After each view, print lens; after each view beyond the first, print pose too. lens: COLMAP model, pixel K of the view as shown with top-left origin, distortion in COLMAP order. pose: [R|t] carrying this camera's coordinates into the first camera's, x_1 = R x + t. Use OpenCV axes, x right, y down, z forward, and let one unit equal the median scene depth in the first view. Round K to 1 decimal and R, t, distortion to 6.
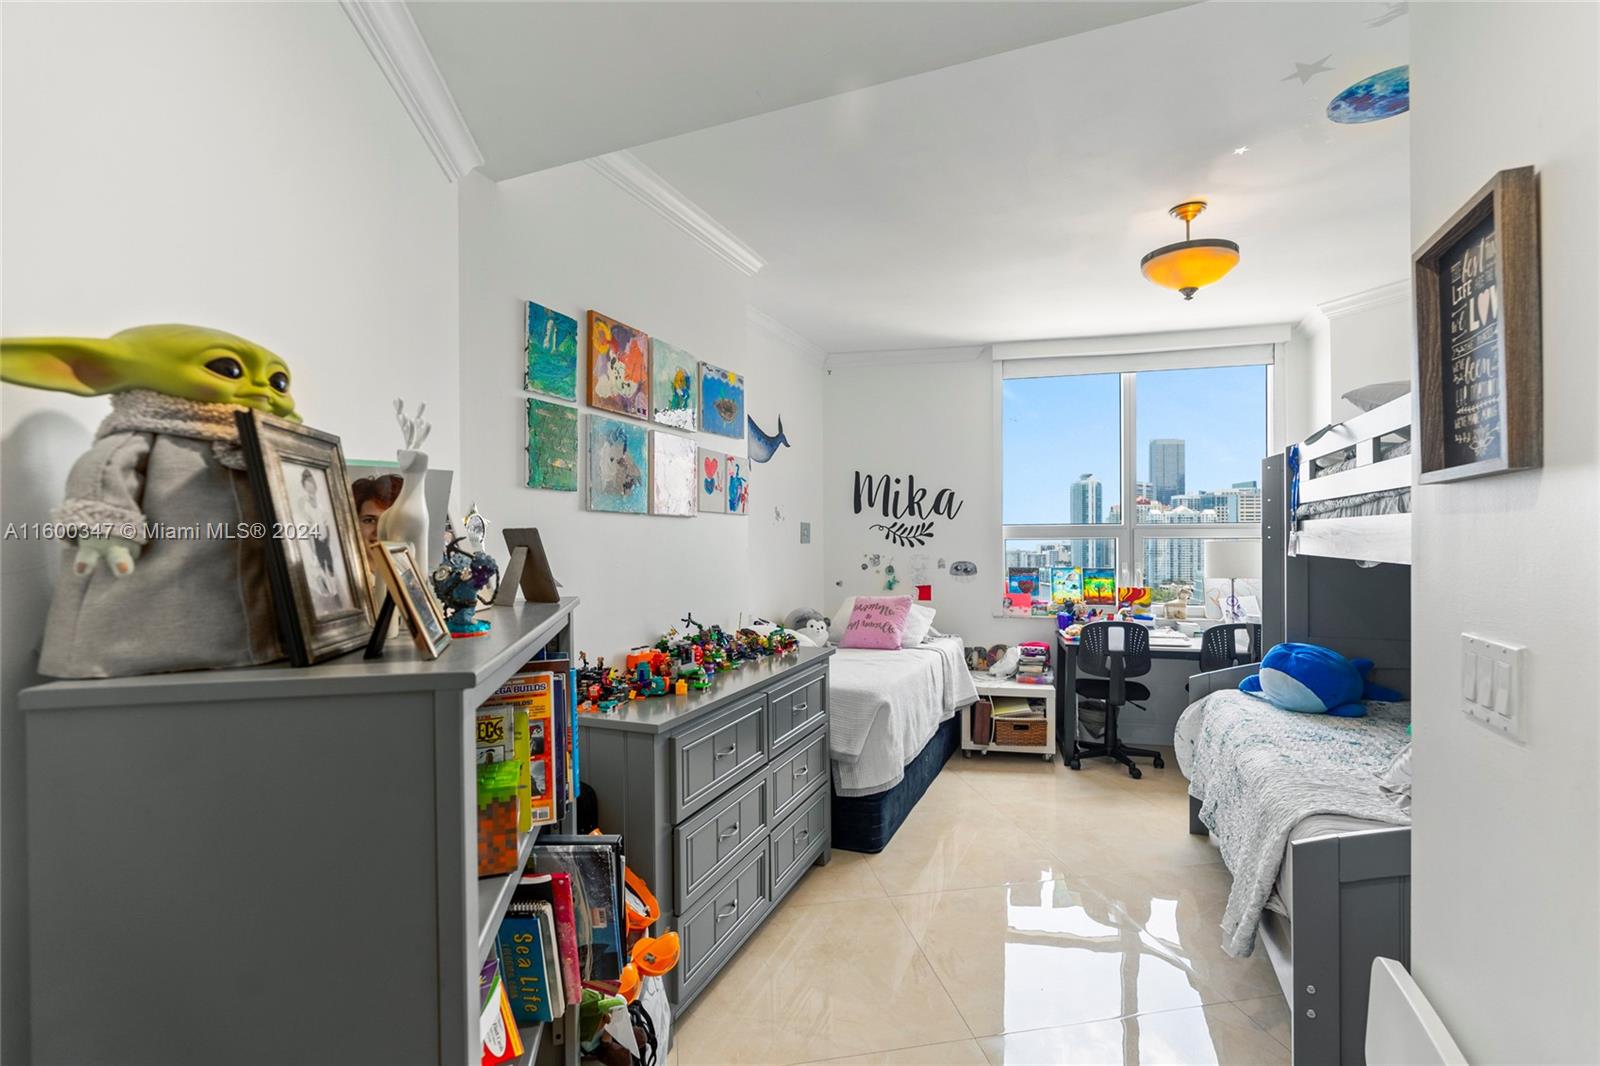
lens RADIAL K [[742.2, 0, 798.6], [0, 742.2, 537.3], [0, 0, 1]] dist [0.003423, 0.000546]
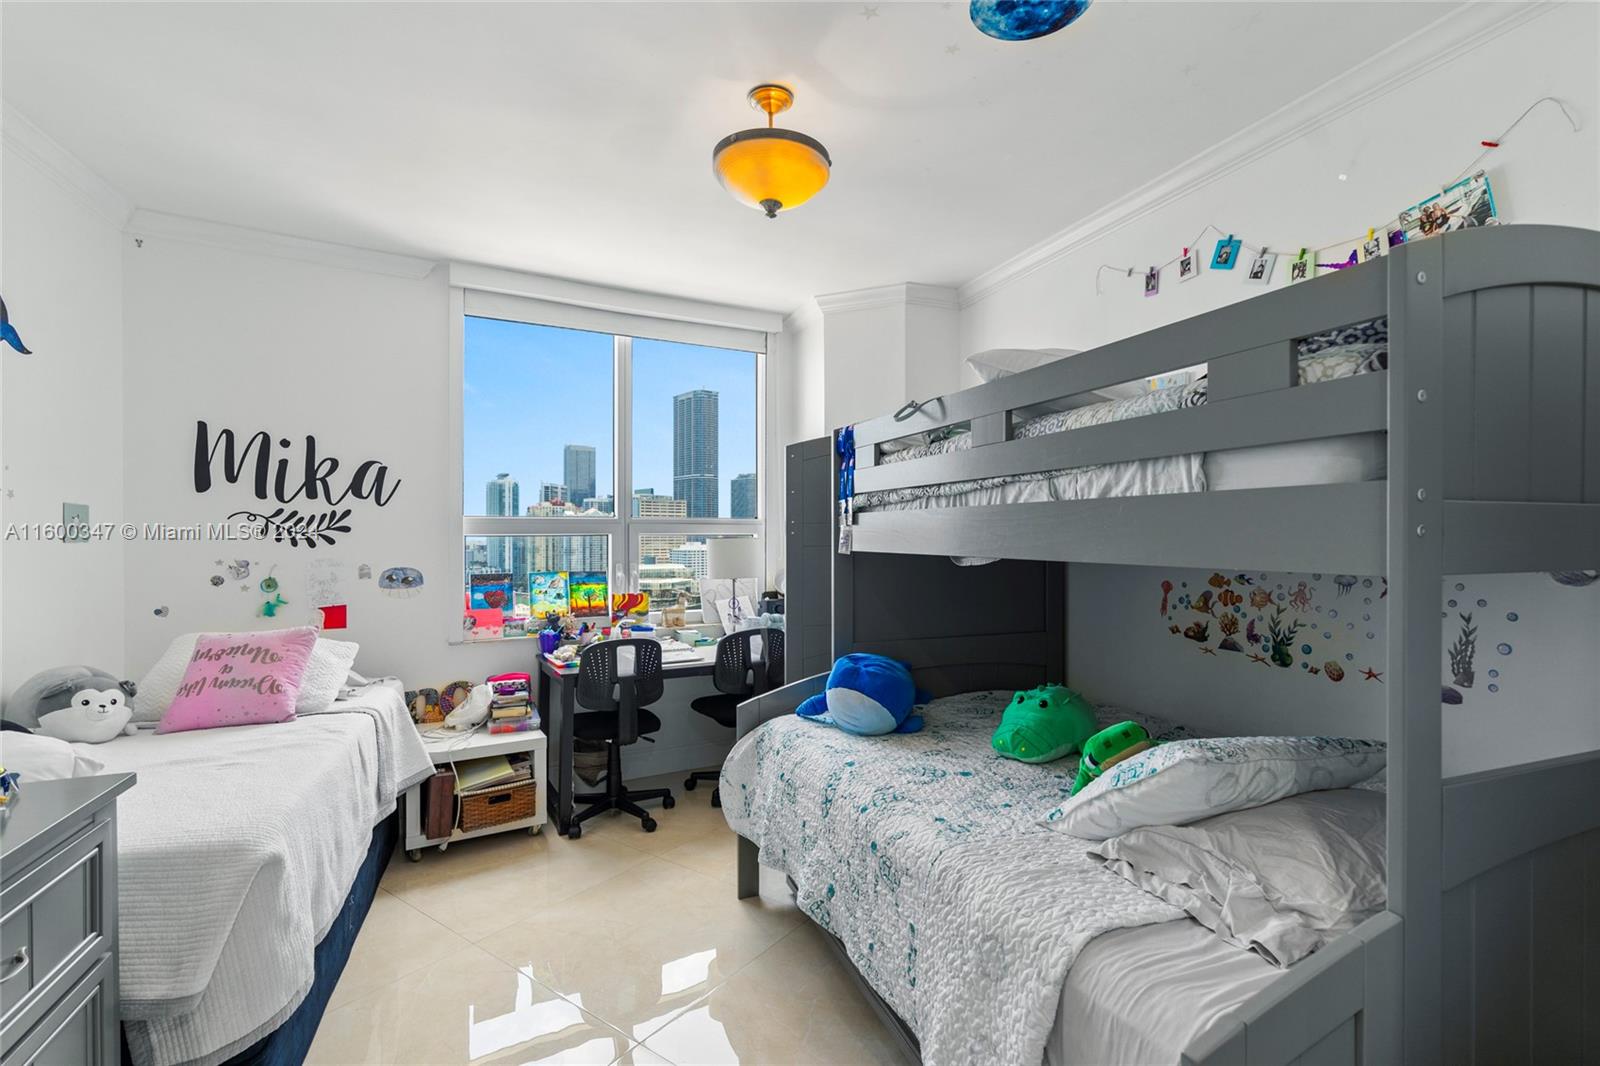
lens RADIAL K [[727.2, 0, 815.6], [0, 727.2, 537.6], [0, 0, 1]] dist [-0.003606, 0.000850]
pose [[0.710976, 0.001033, 0.703215, 0.023267], [-0.001304, 0.999999, -0.000151, 0.004502], [-0.703215, -0.000810, 0.710977, 0.279409]]
